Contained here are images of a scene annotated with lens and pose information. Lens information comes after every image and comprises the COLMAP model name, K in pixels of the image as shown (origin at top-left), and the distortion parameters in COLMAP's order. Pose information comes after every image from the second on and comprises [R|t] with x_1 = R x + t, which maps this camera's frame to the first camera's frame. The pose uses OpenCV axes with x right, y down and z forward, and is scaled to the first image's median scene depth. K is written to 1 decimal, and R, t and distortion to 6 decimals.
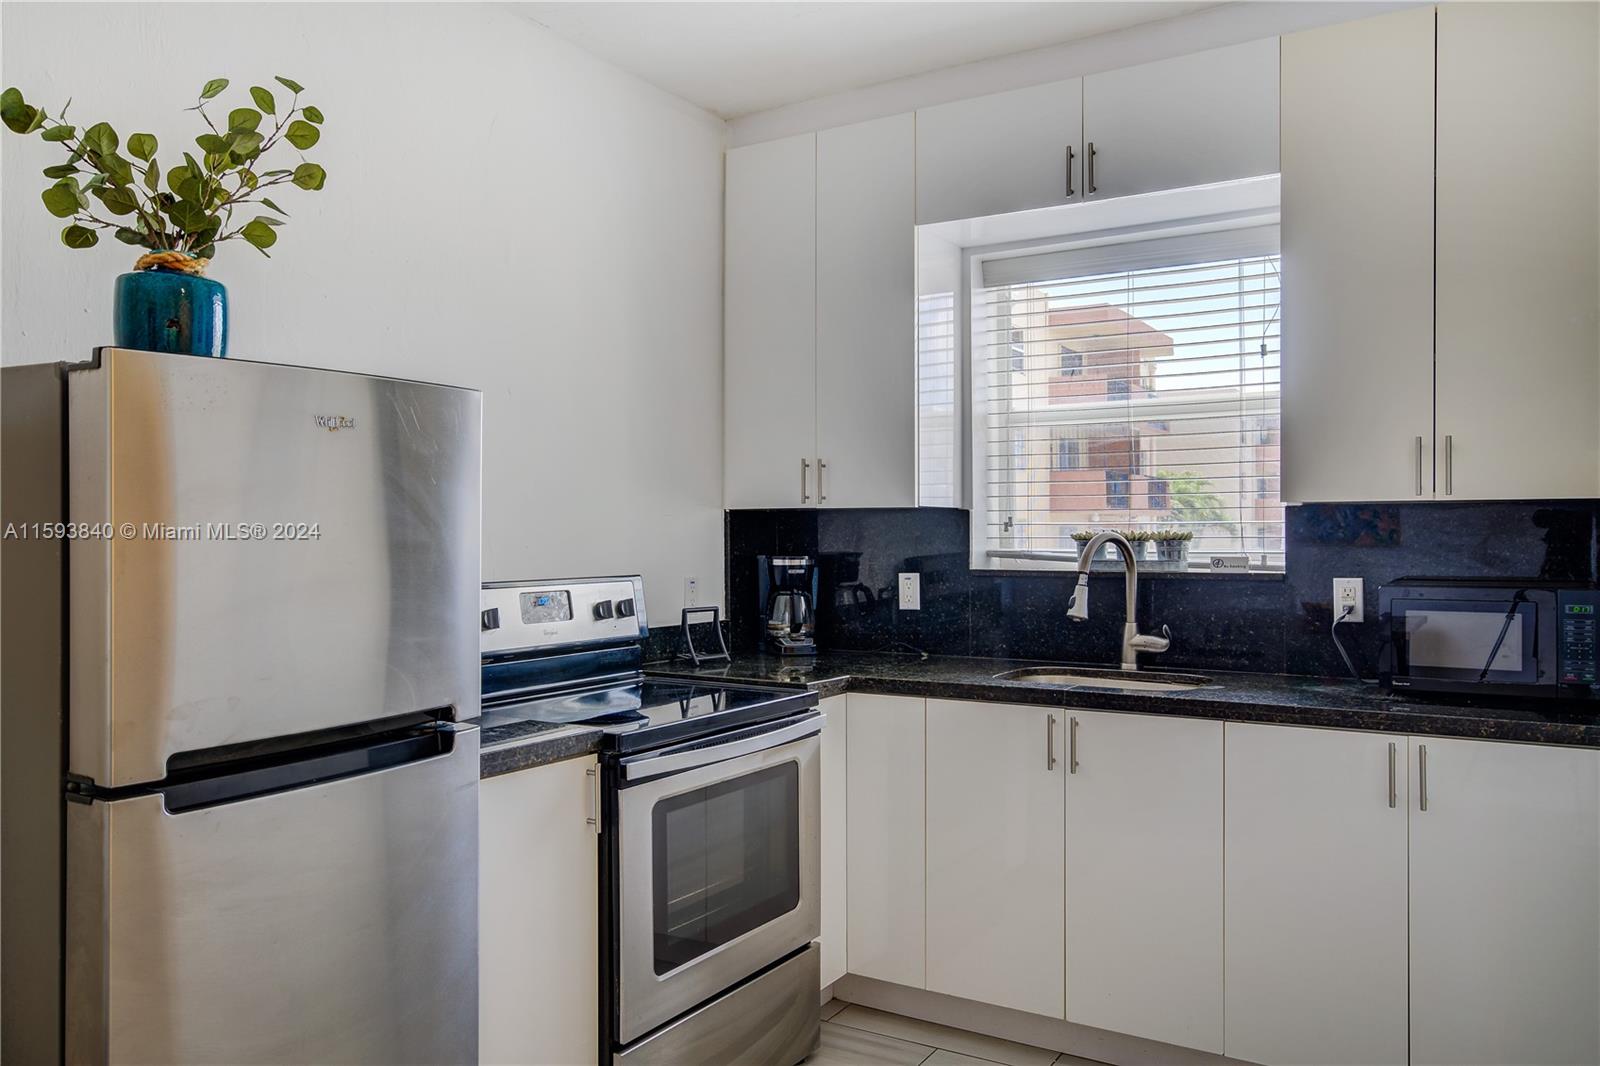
lens RADIAL K [[1219.1, 0, 803.9], [0, 1219.1, 536.8], [0, 0, 1]] dist [-0.001378, -0.000114]
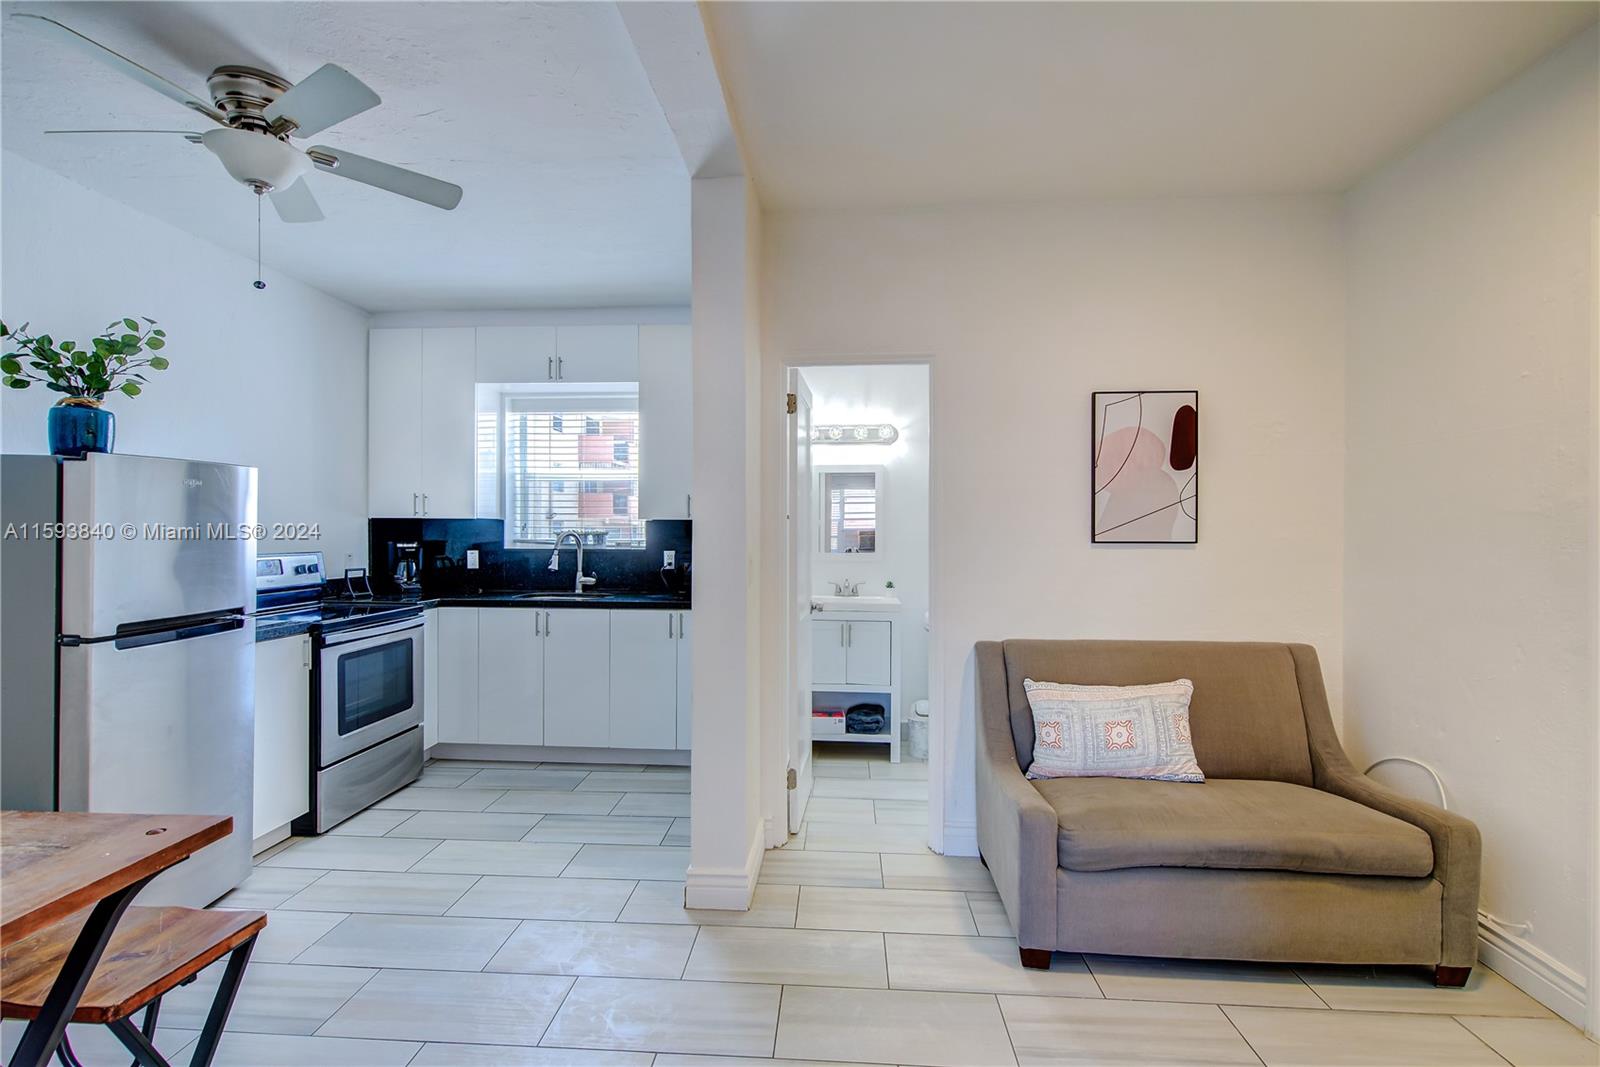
lens RADIAL K [[743.0, 0, 795.5], [0, 743.0, 536.2], [0, 0, 1]] dist [-0.001497, -0.000363]
pose [[0.887149, 0.002652, 0.461476, -0.008963], [-0.004907, 0.999981, 0.003687, -0.001601], [-0.461457, -0.005535, 0.887145, -0.391026]]
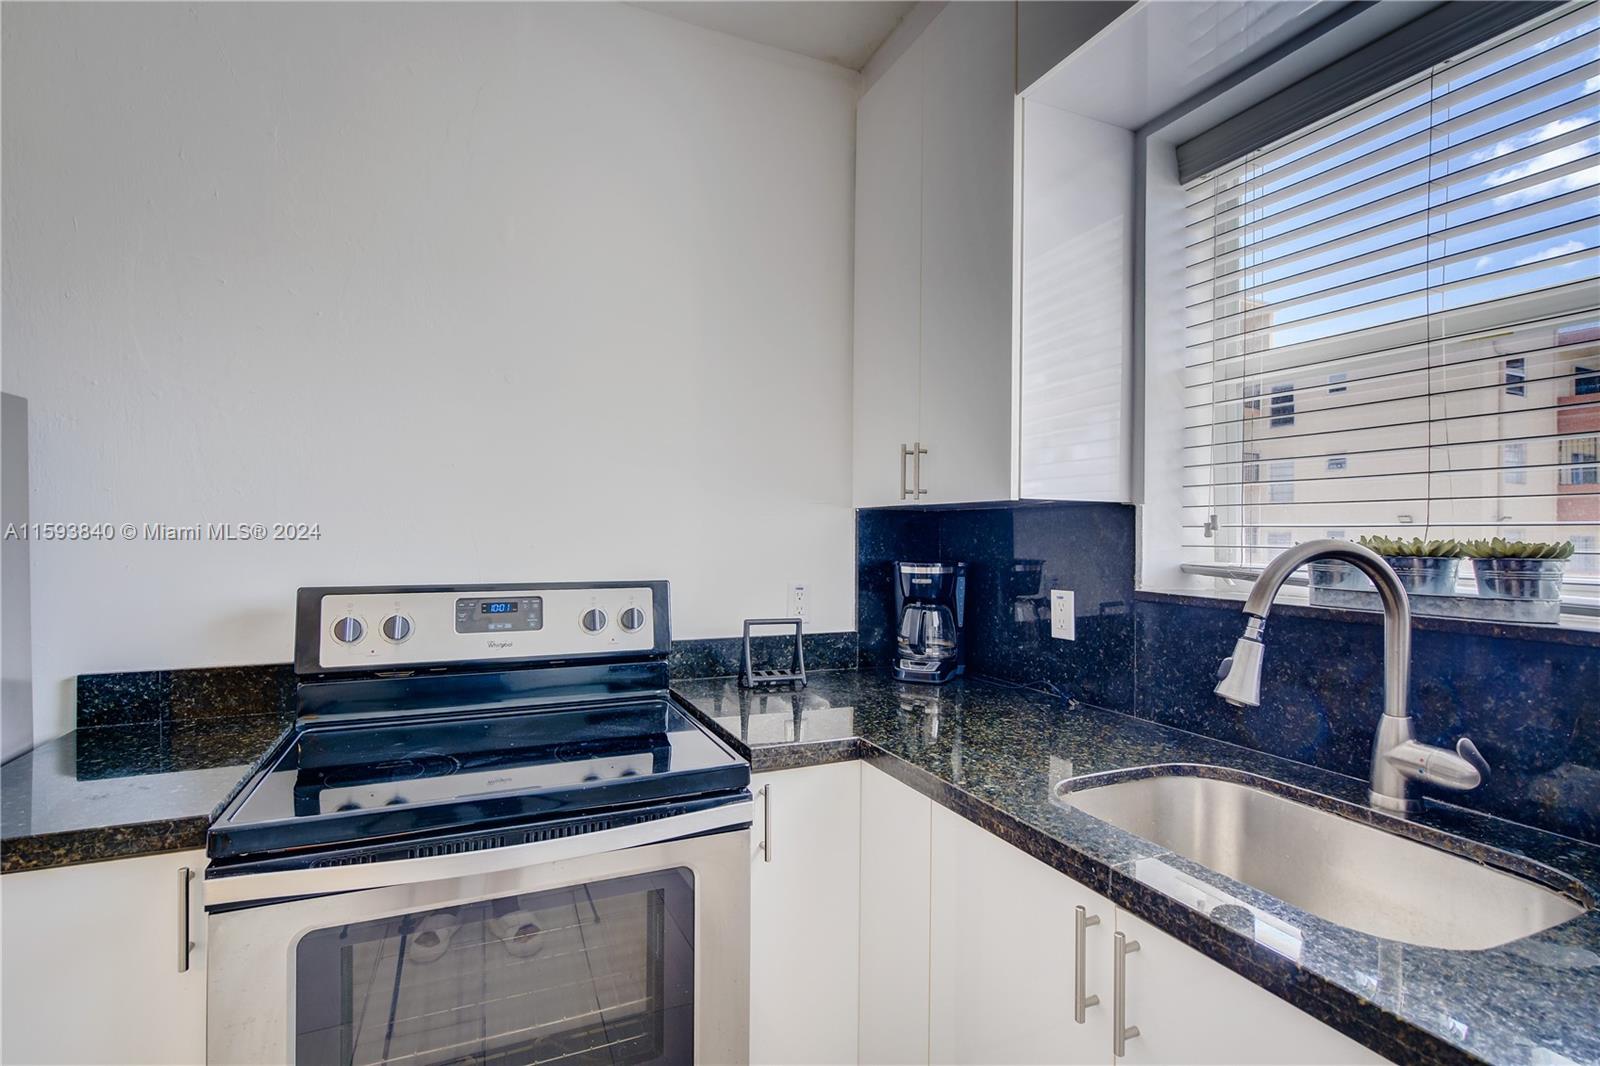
lens RADIAL K [[748.5, 0, 795.7], [0, 748.5, 536.4], [0, 0, 1]] dist [0.015571, -0.000218]
pose [[0.826046, 0.012017, -0.563474, 0.239445], [-0.012753, 0.999915, 0.002629, -0.003247], [0.563458, 0.005015, 0.826129, 0.590895]]
